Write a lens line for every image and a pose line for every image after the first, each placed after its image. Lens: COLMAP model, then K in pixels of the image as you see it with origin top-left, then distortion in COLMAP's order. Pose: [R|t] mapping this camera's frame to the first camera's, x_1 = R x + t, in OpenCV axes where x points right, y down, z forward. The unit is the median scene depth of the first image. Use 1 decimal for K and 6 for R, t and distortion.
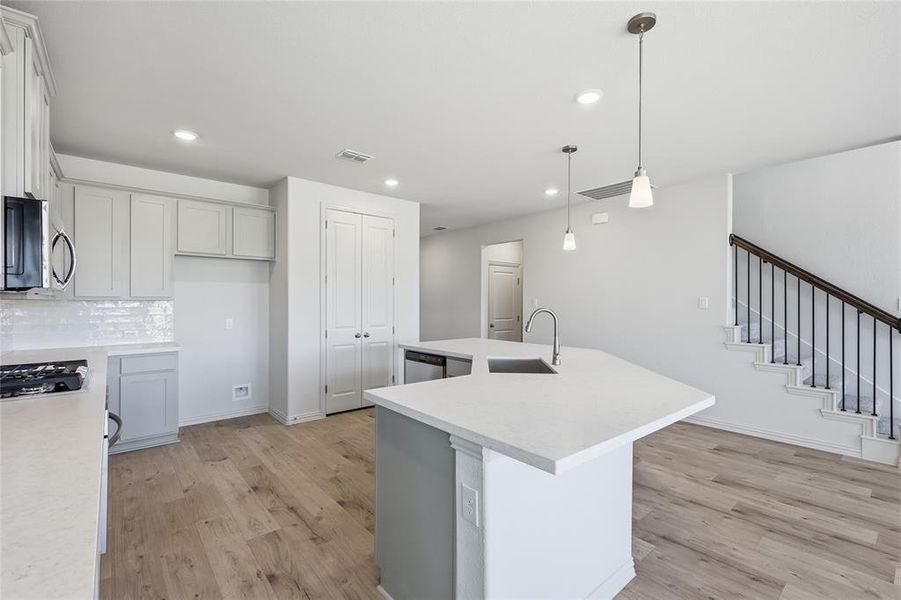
lens RADIAL K [[400.4, 0, 456.5], [0, 400.4, 301.4], [0, 0, 1]] dist [0.002980, -0.000380]
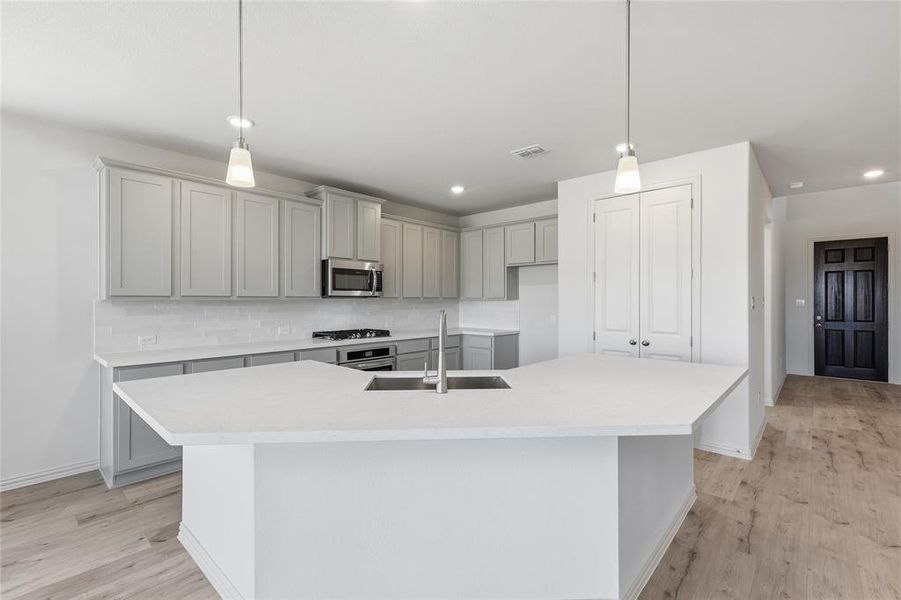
lens RADIAL K [[400.4, 0, 454.1], [0, 400.4, 301.1], [0, 0, 1]] dist [0.002980, -0.000380]
pose [[0.115608, 0.000188, -0.993295, 0.807604], [0.004236, 0.999991, 0.000683, -0.000314], [0.993286, -0.004287, 0.115606, 0.819862]]
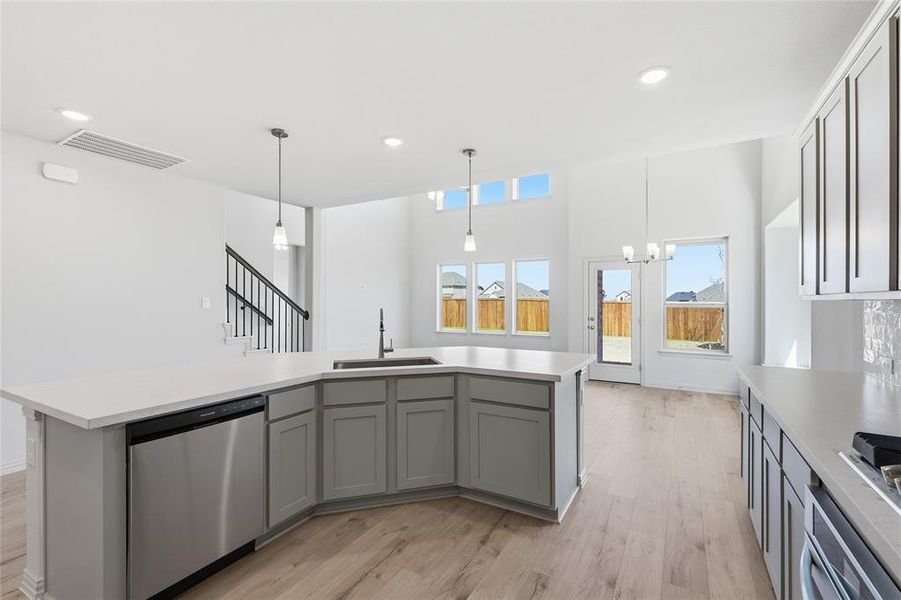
lens RADIAL K [[400.4, 0, 445.4], [0, 400.4, 301.6], [0, 0, 1]] dist [0.002980, -0.000380]
pose [[-0.325765, -0.003126, 0.945445, -0.764841], [-0.001516, 0.999995, 0.002784, -0.004627], [-0.945449, -0.000526, -0.325769, 1.037768]]
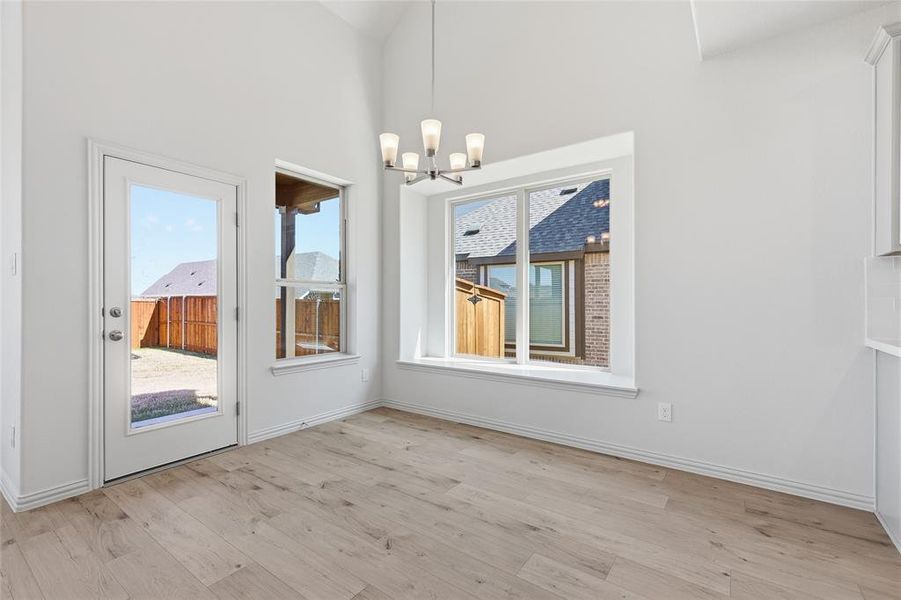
lens RADIAL K [[400.4, 0, 454.9], [0, 400.4, 303.8], [0, 0, 1]] dist [0.002980, -0.000380]
pose [[-0.971905, -0.002917, -0.235357, 0.534920], [-0.002462, 0.999994, -0.002225, 0.075931], [0.235362, -0.001583, -0.971906, 0.531785]]
